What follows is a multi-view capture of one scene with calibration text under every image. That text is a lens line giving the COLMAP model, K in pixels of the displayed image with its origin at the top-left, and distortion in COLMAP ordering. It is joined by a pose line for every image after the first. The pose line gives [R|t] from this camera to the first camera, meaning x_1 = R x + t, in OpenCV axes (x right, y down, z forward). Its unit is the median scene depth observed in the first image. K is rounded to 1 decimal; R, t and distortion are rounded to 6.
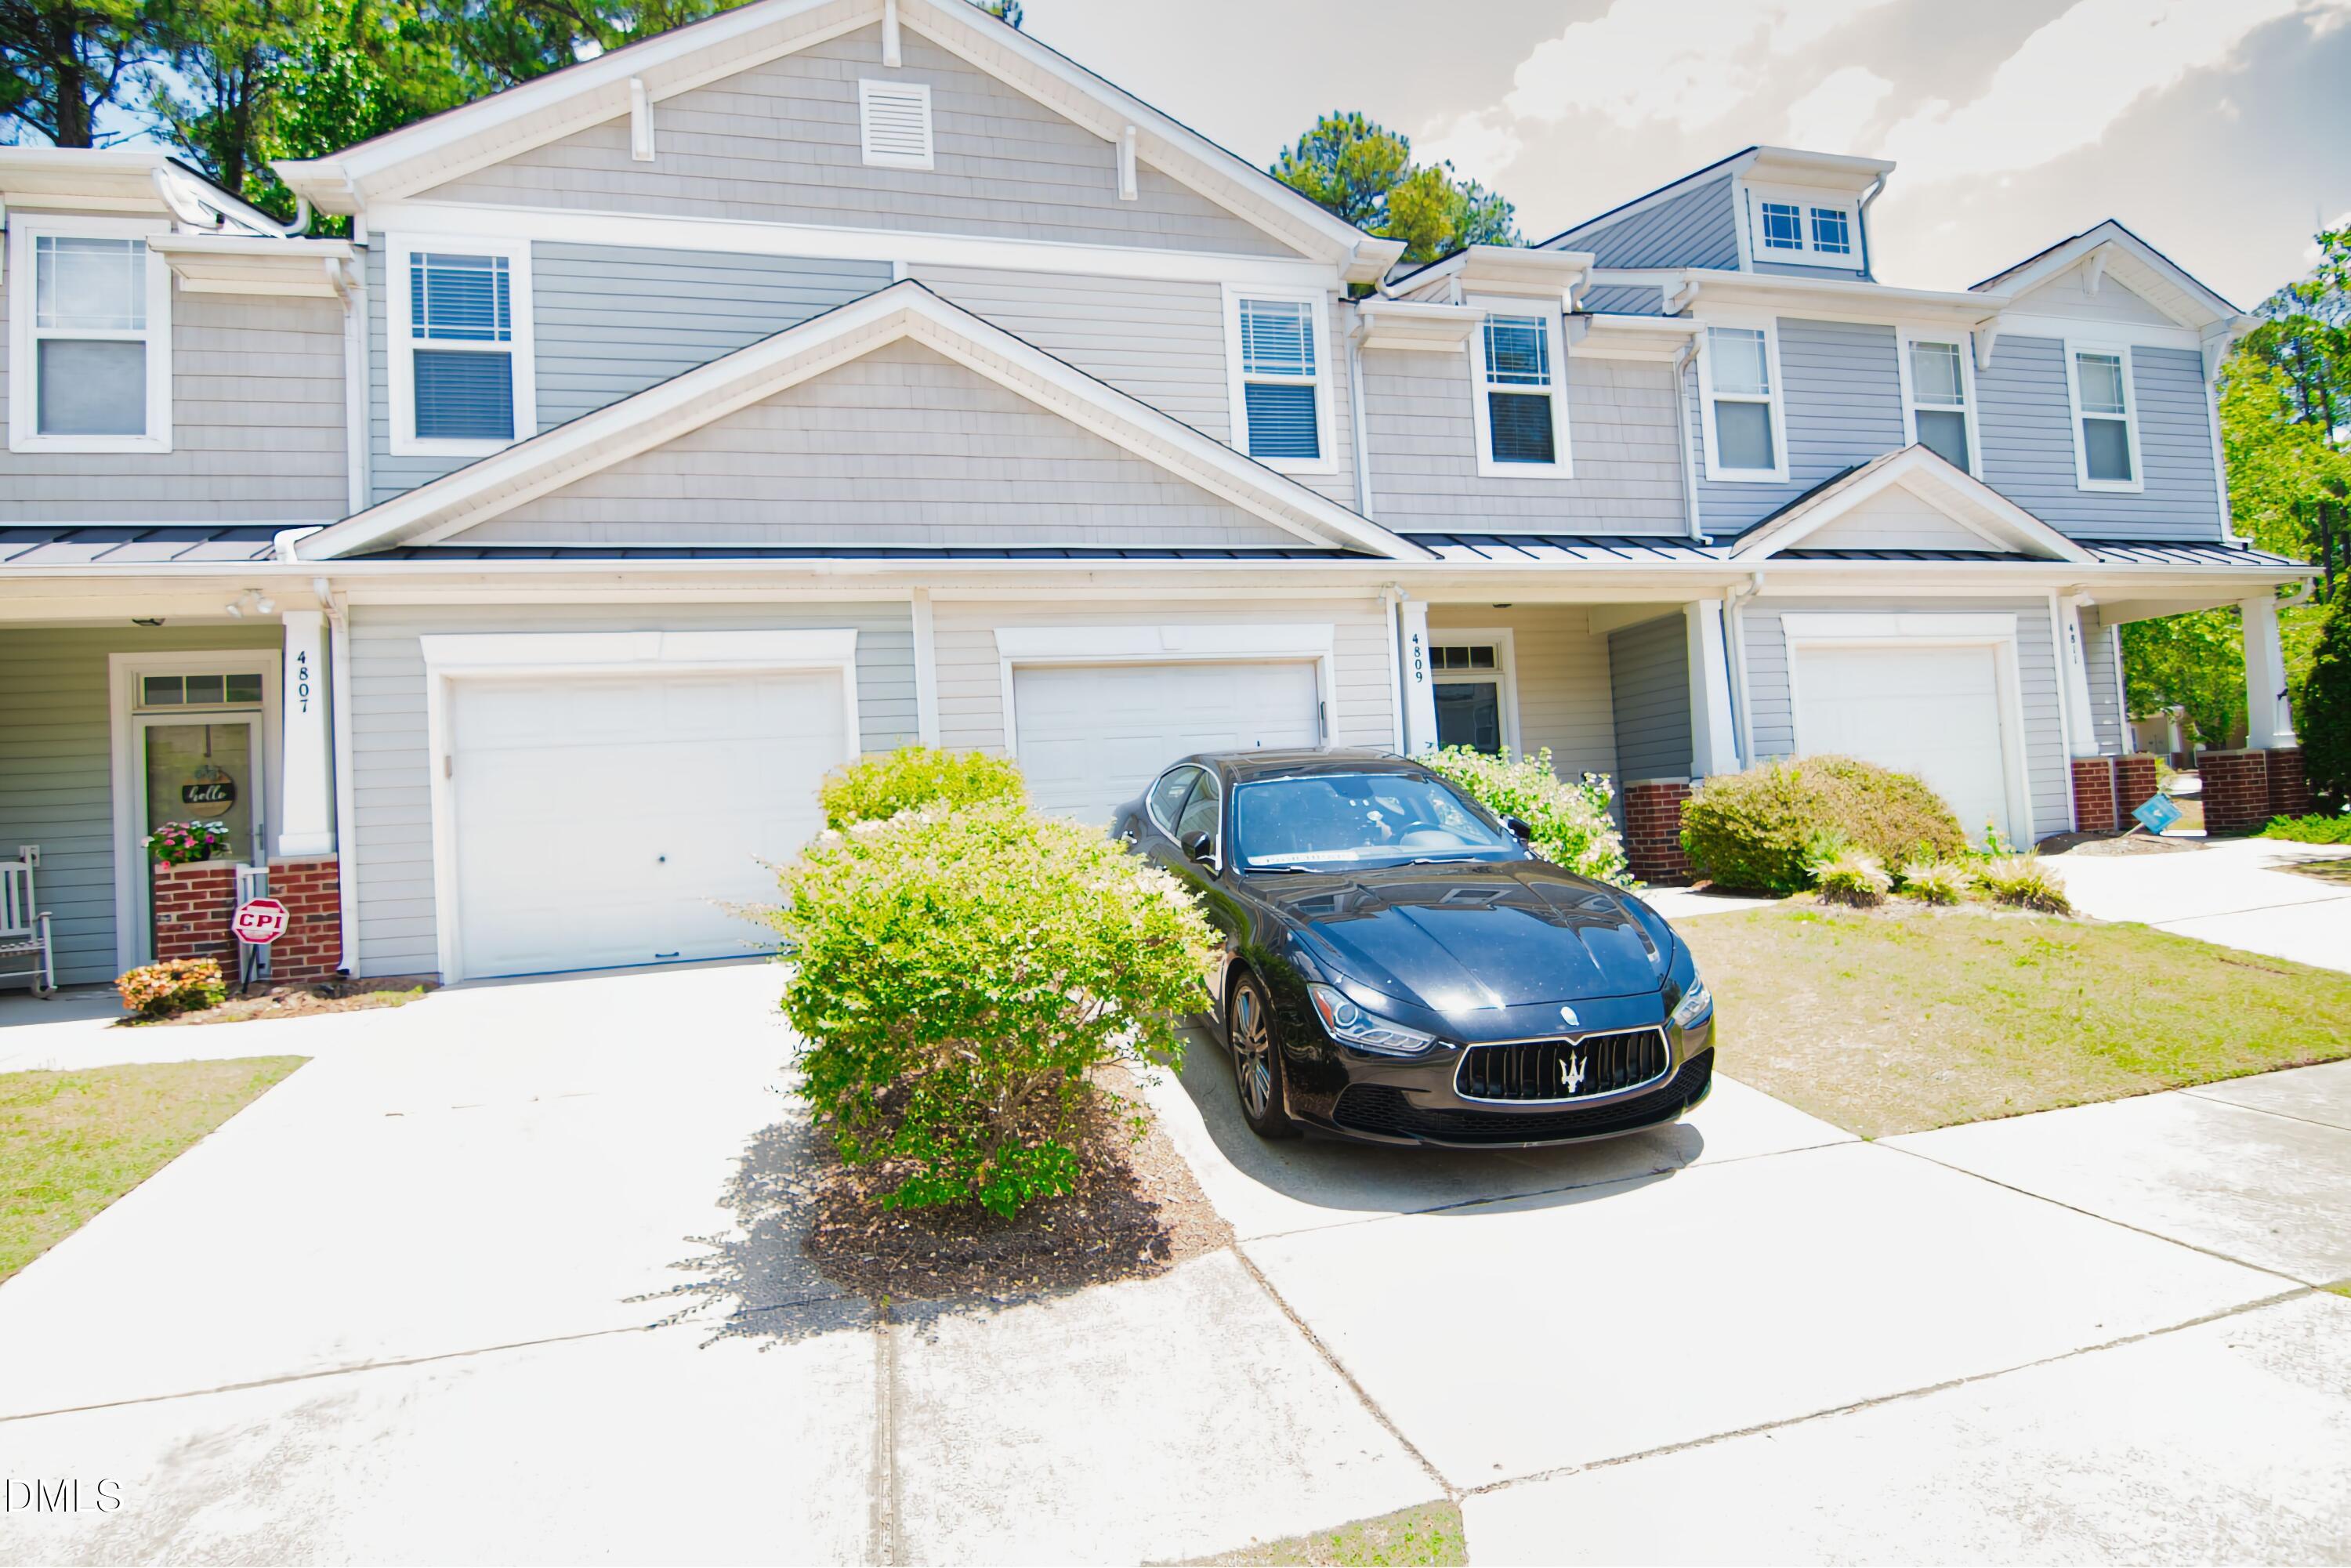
lens RADIAL K [[1270.0, 0, 1175.4], [0, 1270.0, 772.9], [0, 0, 1]] dist [-0.006323, -0.000013]
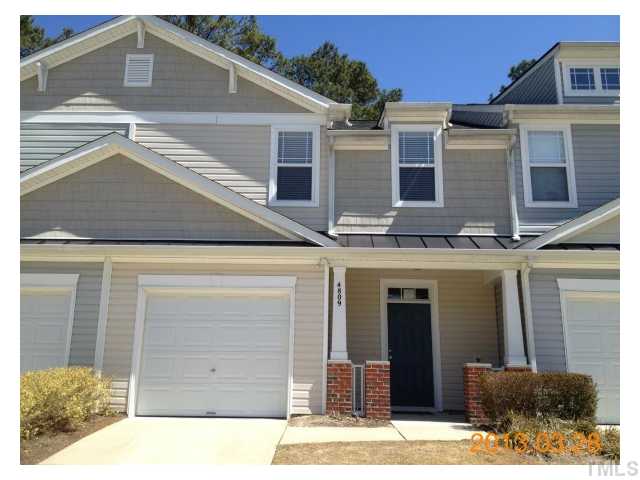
lens RADIAL K [[559.5, 0, 320.0], [0, 559.5, 241.1], [0, 0, 1]] dist [0.048068, -0.024861]
pose [[0.952000, 0.005232, -0.306052, 0.424207], [-0.059239, 0.984100, -0.167445, -0.021711], [0.300309, 0.177538, 0.937174, 0.130063]]
